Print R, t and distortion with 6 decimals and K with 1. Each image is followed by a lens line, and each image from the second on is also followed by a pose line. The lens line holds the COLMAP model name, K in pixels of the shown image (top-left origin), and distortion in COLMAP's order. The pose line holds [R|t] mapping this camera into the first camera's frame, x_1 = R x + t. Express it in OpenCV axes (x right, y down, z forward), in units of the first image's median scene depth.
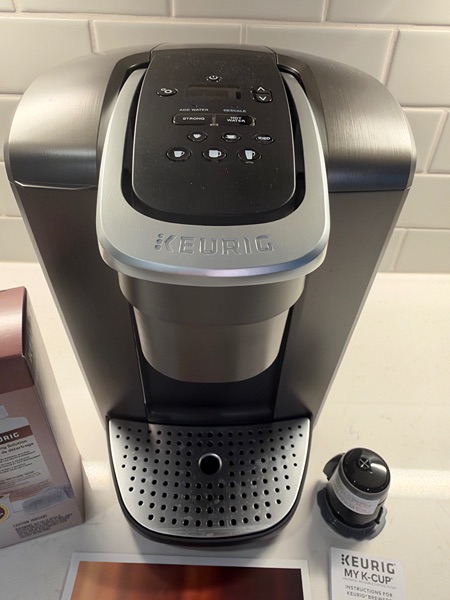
lens RADIAL K [[443.8, 0, 223.3], [0, 443.8, 298.3], [0, 0, 1]] dist [0.006576, -0.003835]
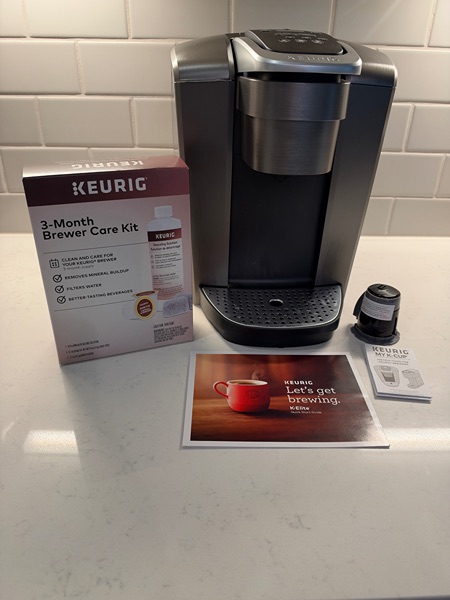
lens RADIAL K [[426.7, 0, 225.5], [0, 426.7, 301.4], [0, 0, 1]] dist [0.010597, -0.040591]
pose [[0.999339, -0.034146, 0.012437, -0.236888], [0.035575, 0.989099, -0.142892, 0.623196], [-0.007422, 0.143240, 0.989660, -0.427508]]
